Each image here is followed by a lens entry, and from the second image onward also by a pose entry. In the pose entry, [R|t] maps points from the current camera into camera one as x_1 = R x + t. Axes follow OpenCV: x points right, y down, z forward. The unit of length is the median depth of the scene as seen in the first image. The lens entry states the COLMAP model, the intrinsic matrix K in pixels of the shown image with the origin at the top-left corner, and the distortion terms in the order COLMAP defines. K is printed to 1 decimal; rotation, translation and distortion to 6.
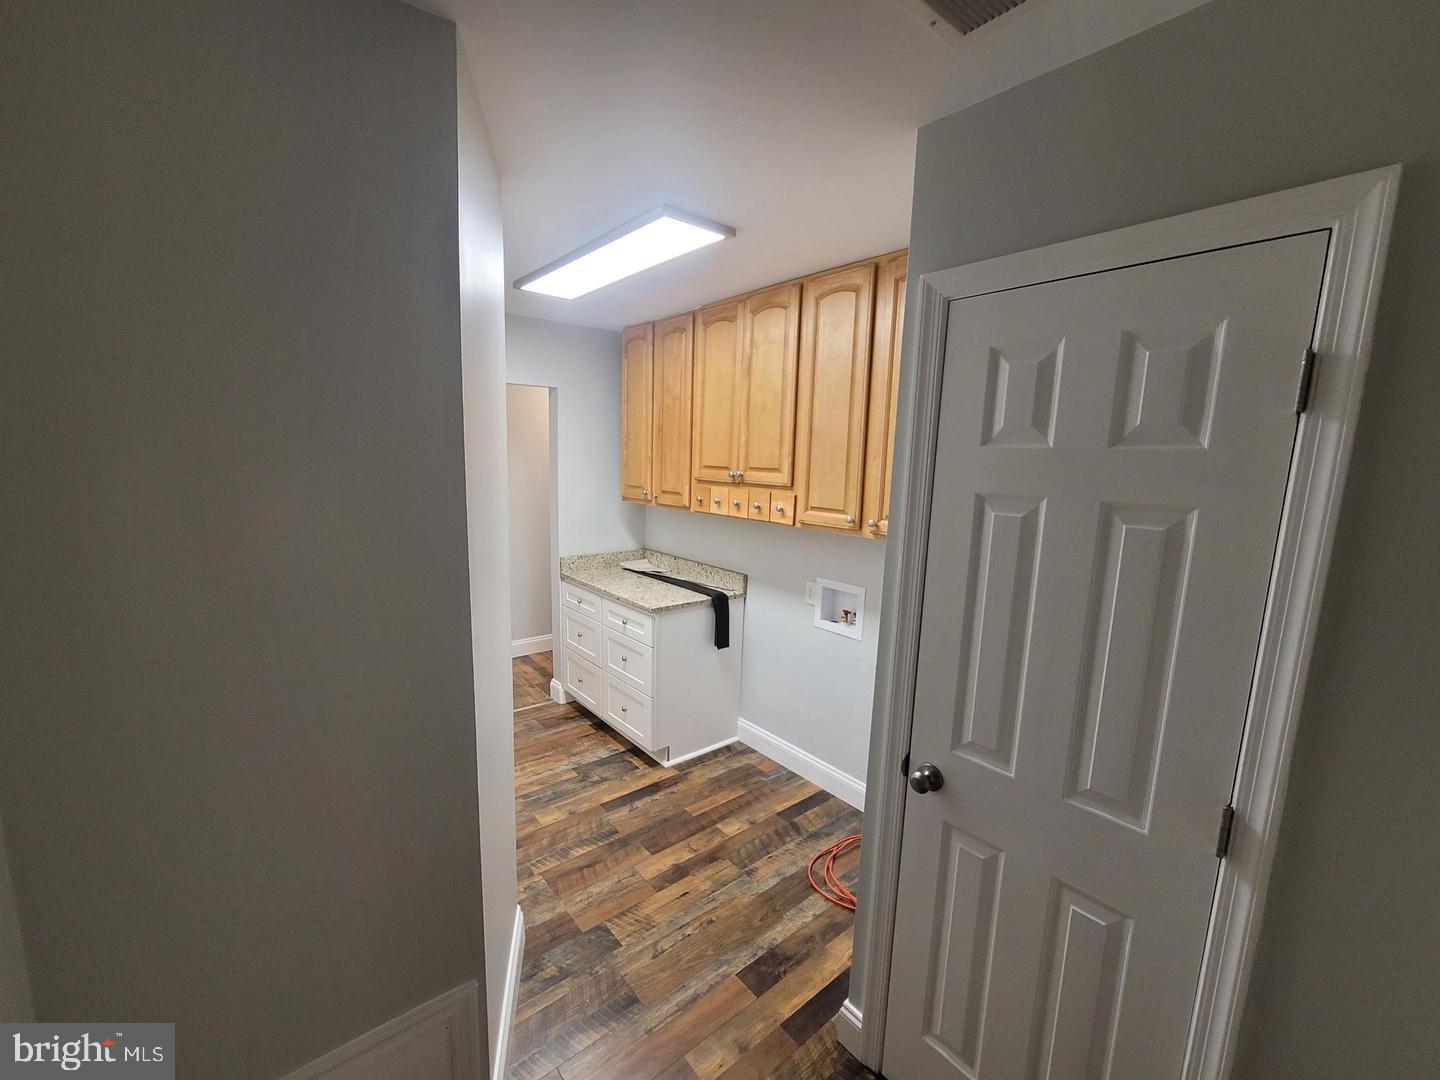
lens RADIAL K [[590.8, 0, 722.9], [0, 590.8, 544.3], [0, 0, 1]] dist [-0.008878, 0.001334]
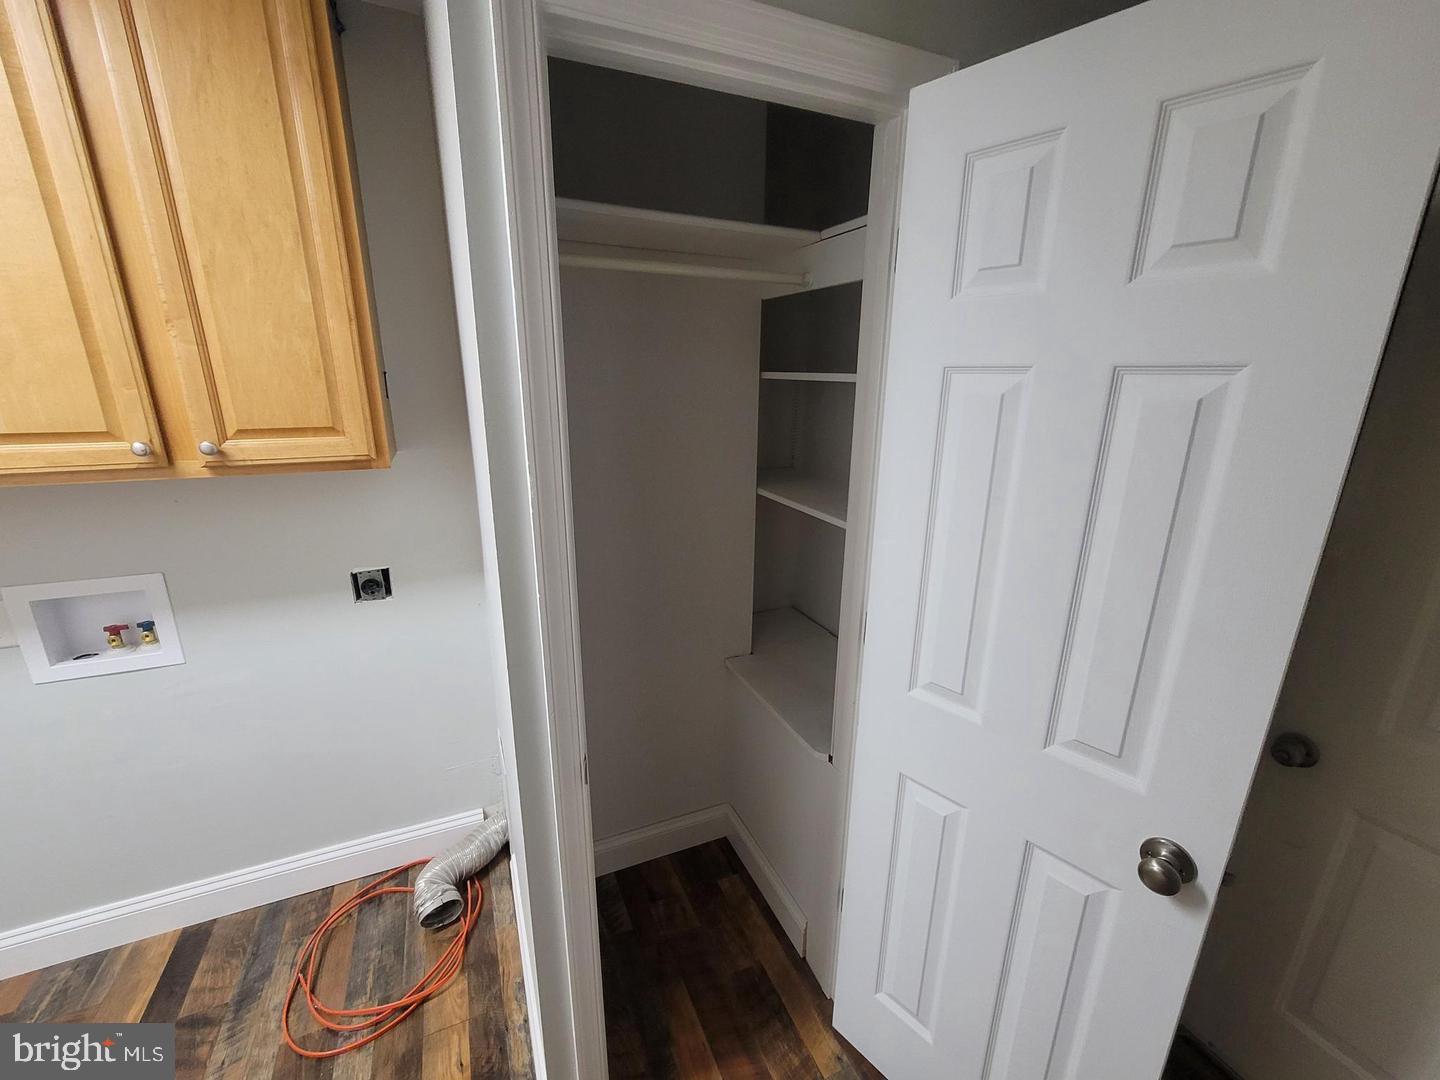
lens RADIAL K [[590.8, 0, 725.3], [0, 590.8, 539.8], [0, 0, 1]] dist [-0.008878, 0.001334]
pose [[0.259897, -0.289182, 0.921318, -0.128131], [0.138674, 0.955392, 0.260758, -0.027232], [-0.955627, 0.059993, 0.288405, 0.358623]]
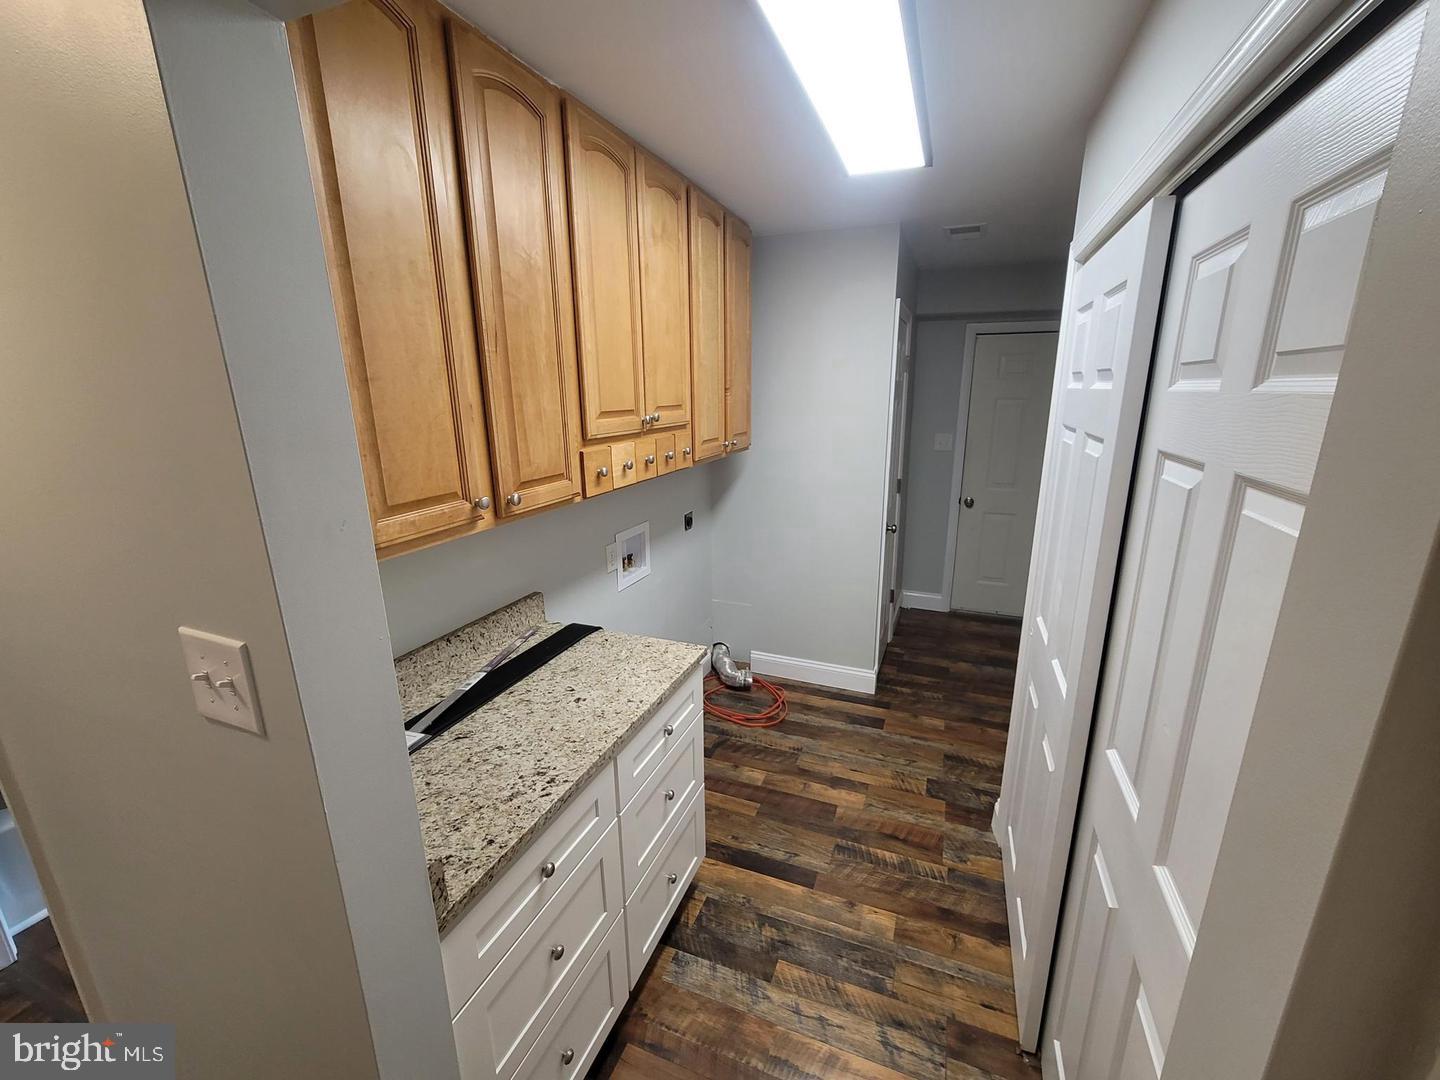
lens RADIAL K [[590.8, 0, 725.0], [0, 590.8, 539.5], [0, 0, 1]] dist [-0.008878, 0.001334]
pose [[-0.476348, -0.244061, 0.844705, -0.726739], [0.129861, 0.930639, 0.342122, -0.238562], [-0.869614, 0.272663, -0.411613, 1.397329]]
